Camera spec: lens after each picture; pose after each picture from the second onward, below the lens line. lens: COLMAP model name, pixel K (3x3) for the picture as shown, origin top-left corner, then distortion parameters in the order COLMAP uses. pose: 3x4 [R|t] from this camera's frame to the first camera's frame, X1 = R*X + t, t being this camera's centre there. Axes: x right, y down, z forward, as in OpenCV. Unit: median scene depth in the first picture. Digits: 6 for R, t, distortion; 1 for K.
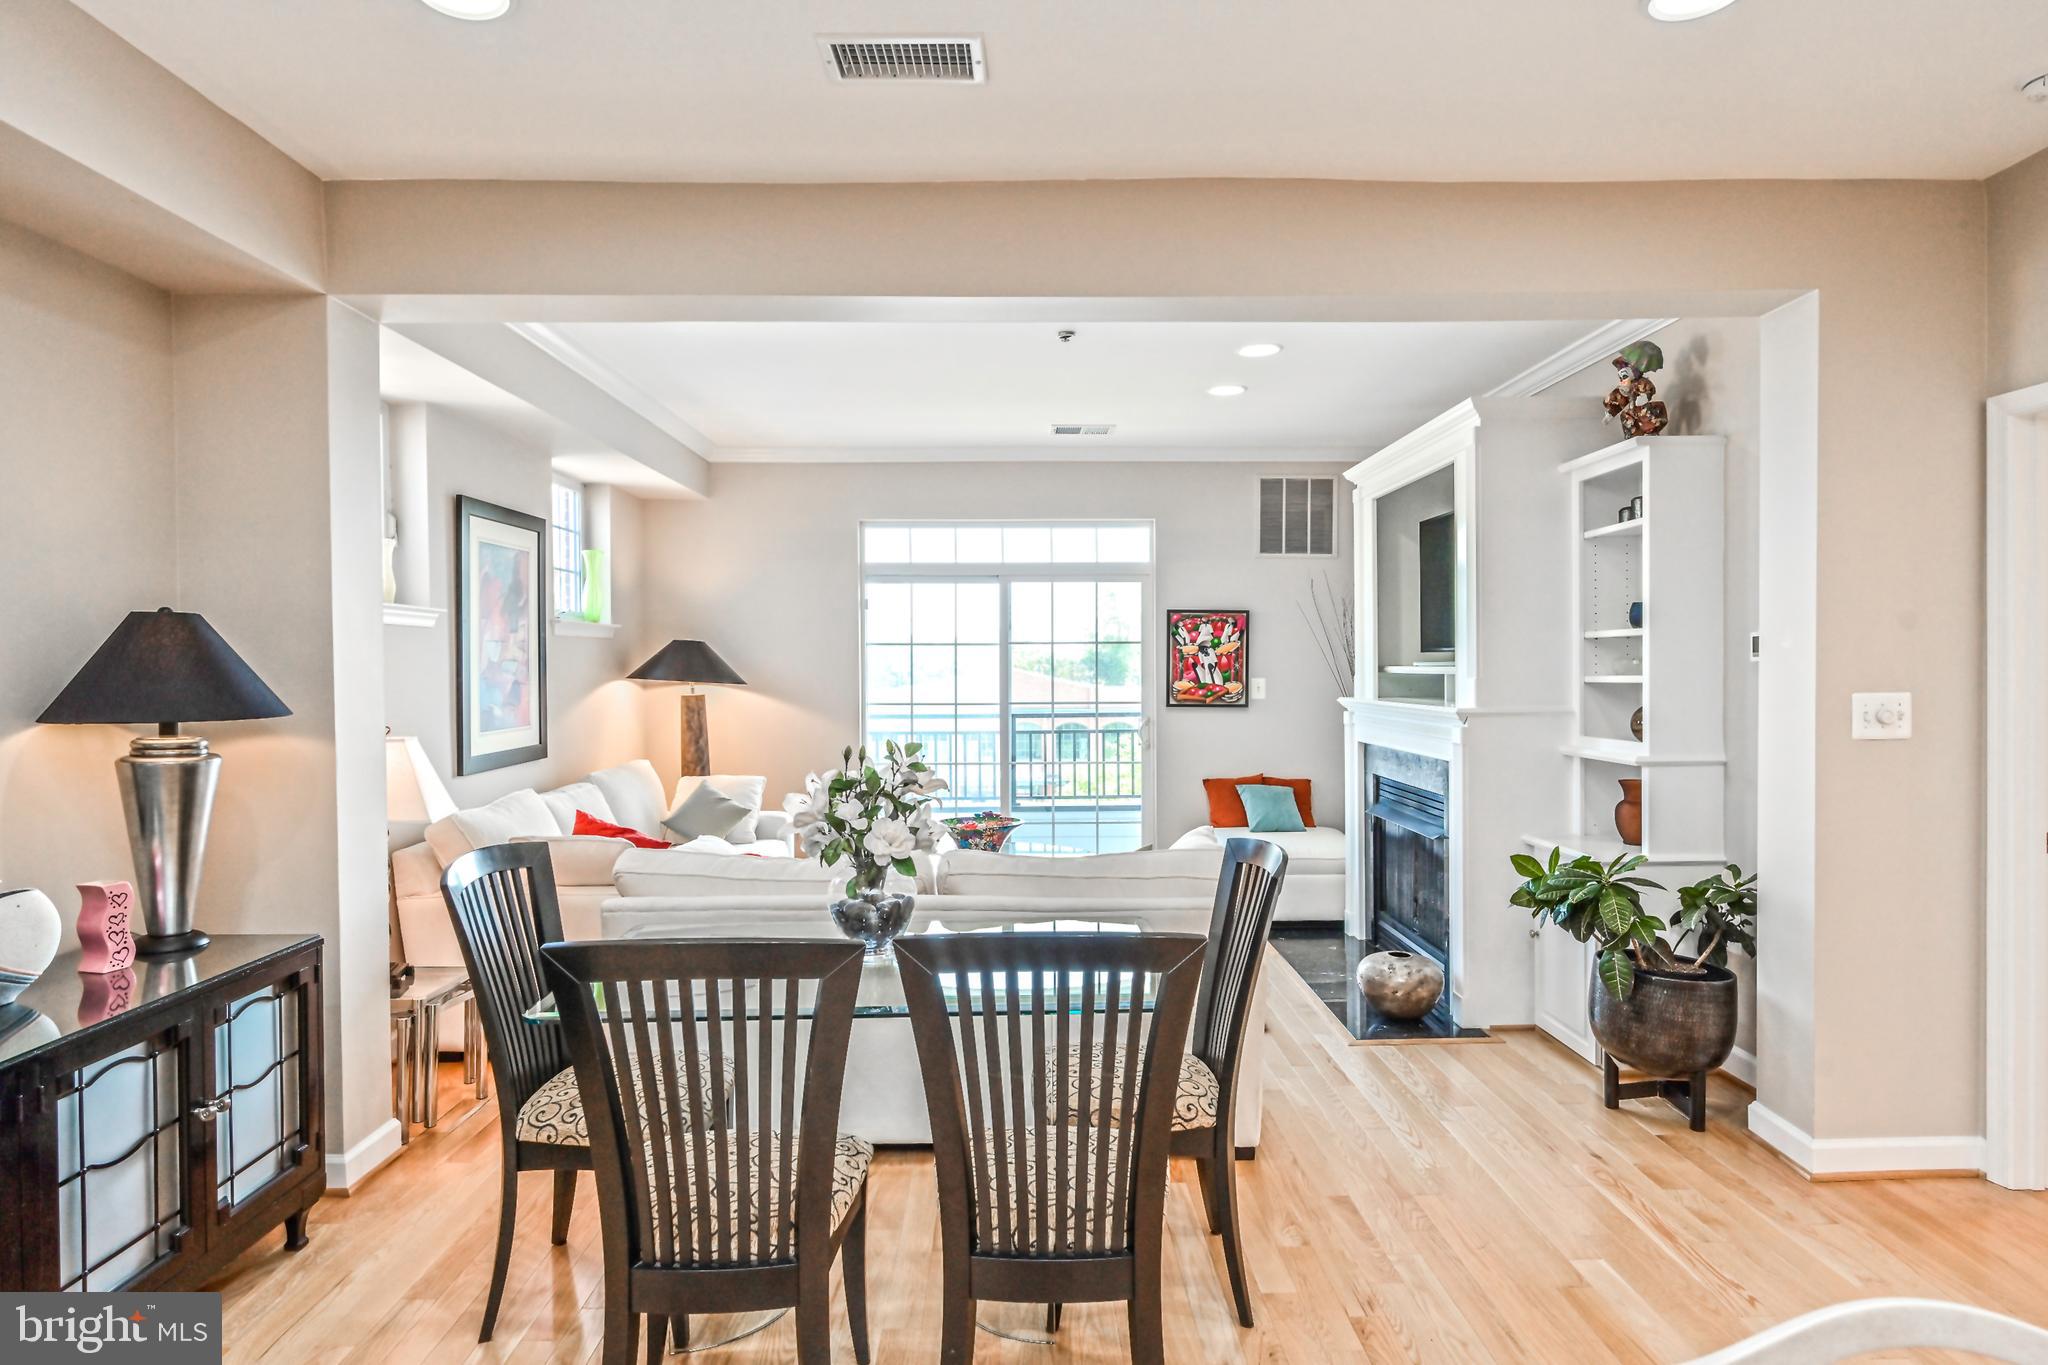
lens RADIAL K [[1129.5, 0, 1031.8], [0, 1129.5, 685.3], [0, 0, 1]] dist [-0.002288, 0.000277]
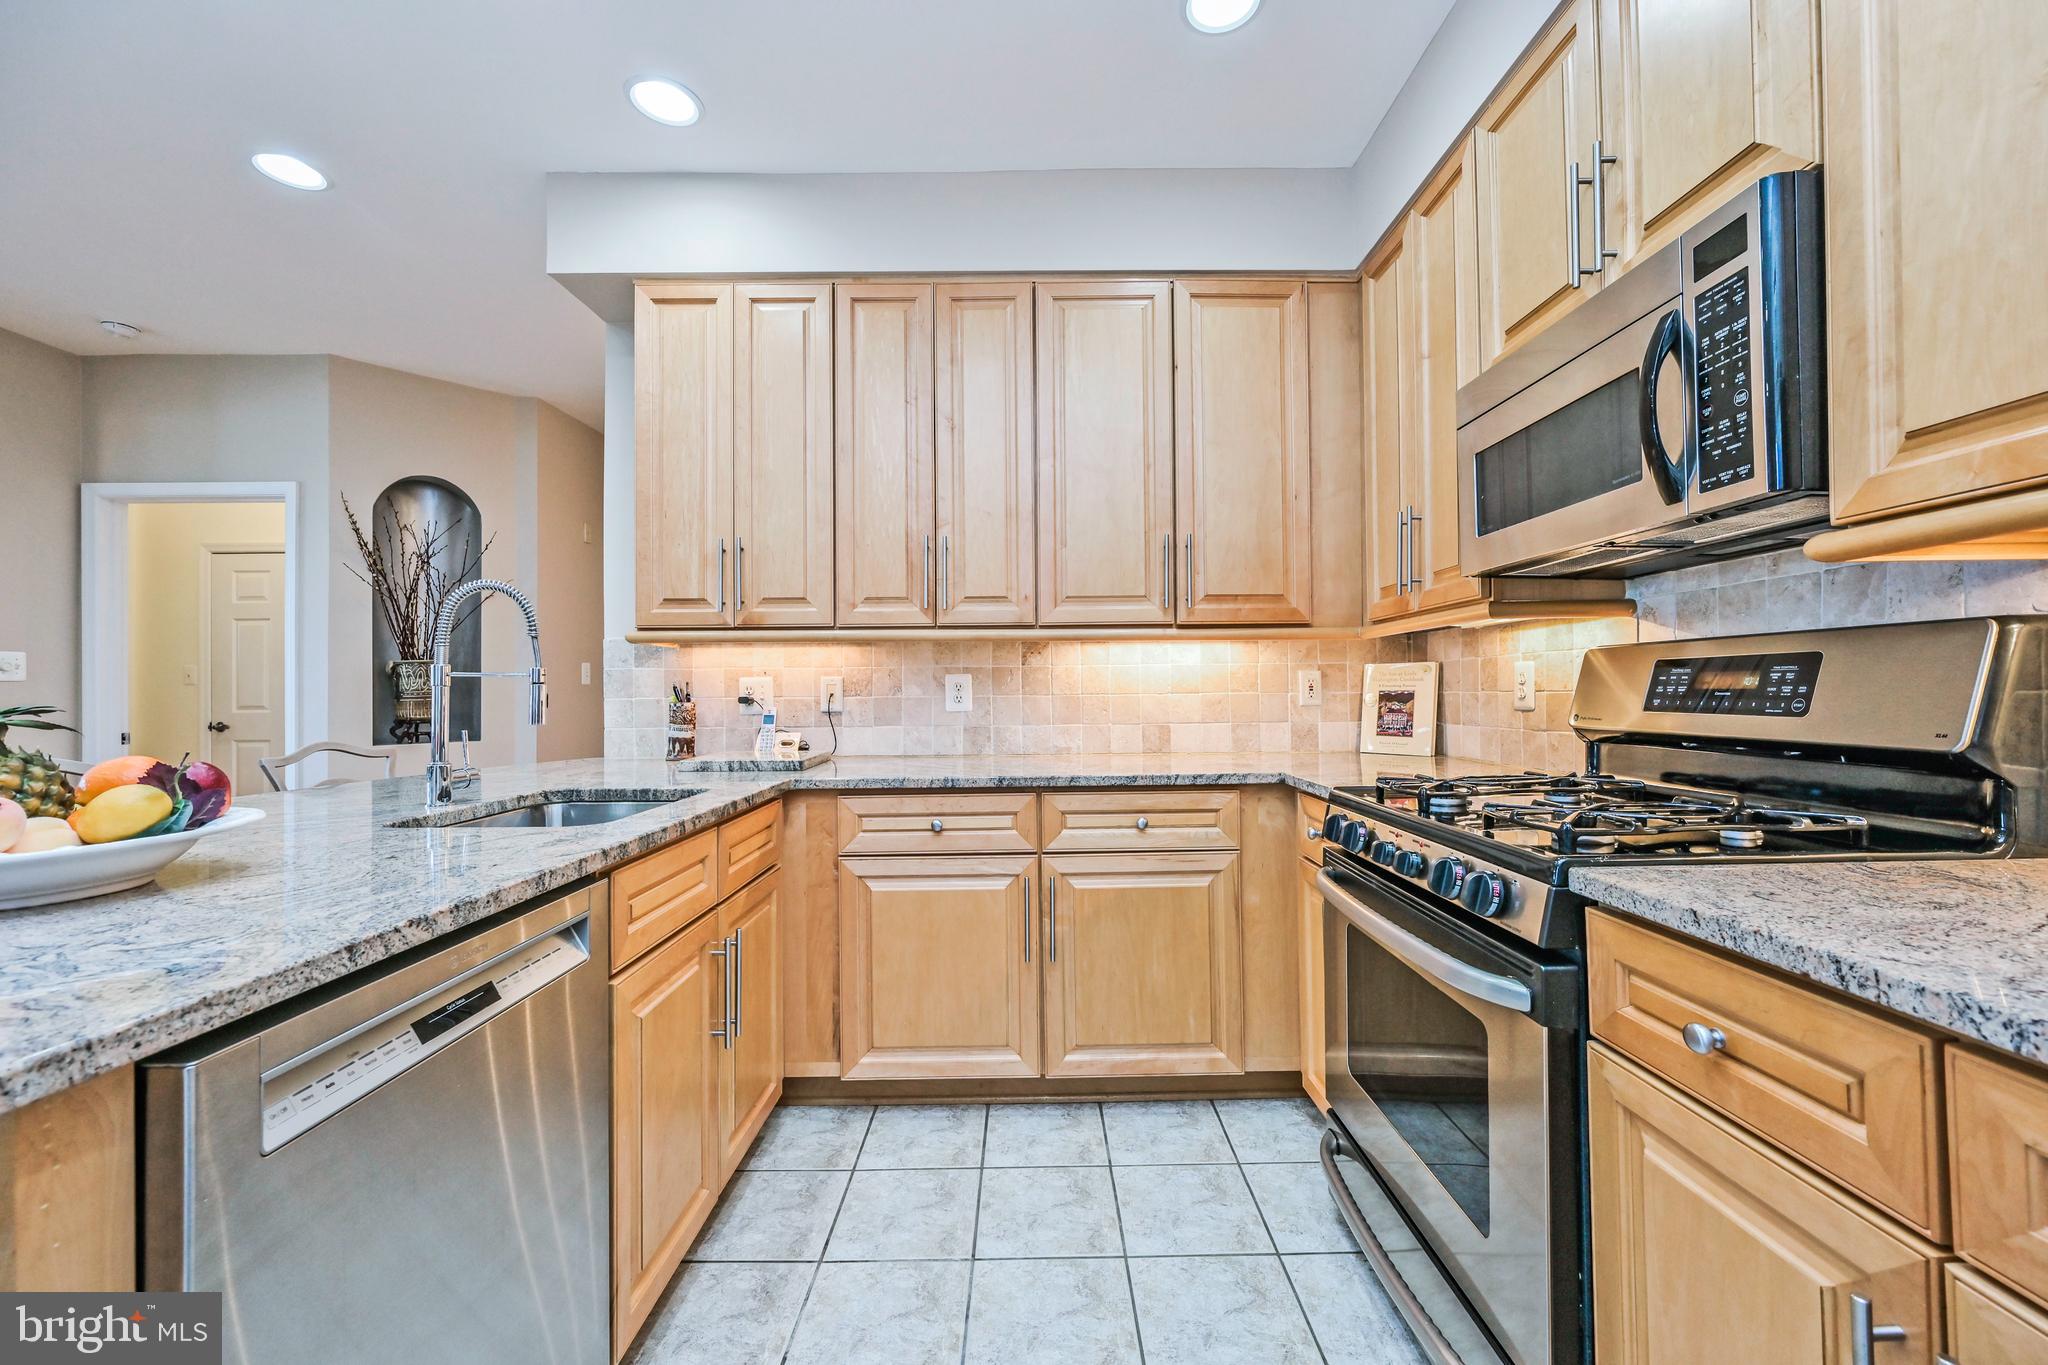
lens RADIAL K [[803.8, 0, 1029.3], [0, 803.8, 682.5], [0, 0, 1]] dist [-0.001299, 0.000135]
pose [[0.012873, 0.015900, 0.999791, -0.155686], [0.024580, 0.999566, -0.016213, 0.046351], [-0.999615, 0.024784, 0.012476, -0.200125]]
